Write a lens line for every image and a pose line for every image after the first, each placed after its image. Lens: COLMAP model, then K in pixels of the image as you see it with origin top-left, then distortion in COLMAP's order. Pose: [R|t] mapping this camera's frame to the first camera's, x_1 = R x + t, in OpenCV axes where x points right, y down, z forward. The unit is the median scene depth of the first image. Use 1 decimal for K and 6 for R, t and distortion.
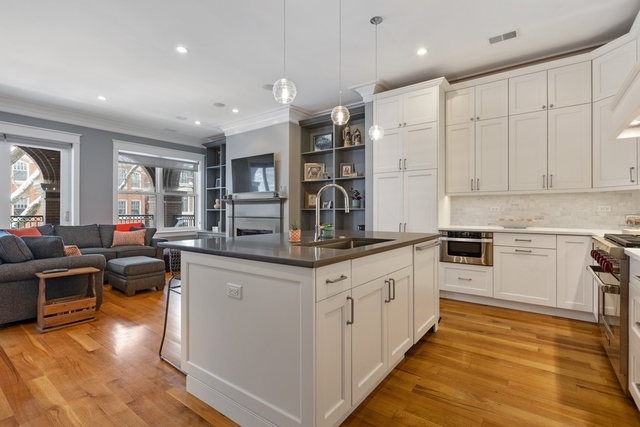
lens RADIAL K [[299.7, 0, 324.1], [0, 299.7, 213.0], [0, 0, 1]] dist [-0.017753, 0.002605]
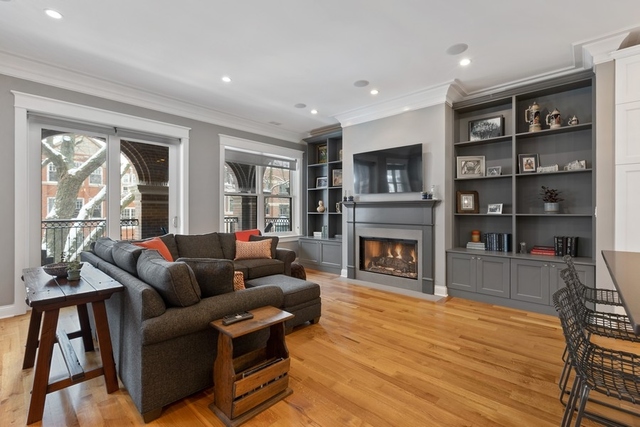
lens RADIAL K [[286.0, 0, 319.9], [0, 286.0, 210.9], [0, 0, 1]] dist [-0.006934, 0.000026]
pose [[0.993427, 0.000258, -0.114470, -0.344132], [-0.000791, 0.999989, -0.004608, -0.017512], [0.114467, 0.004668, 0.993416, 0.211222]]
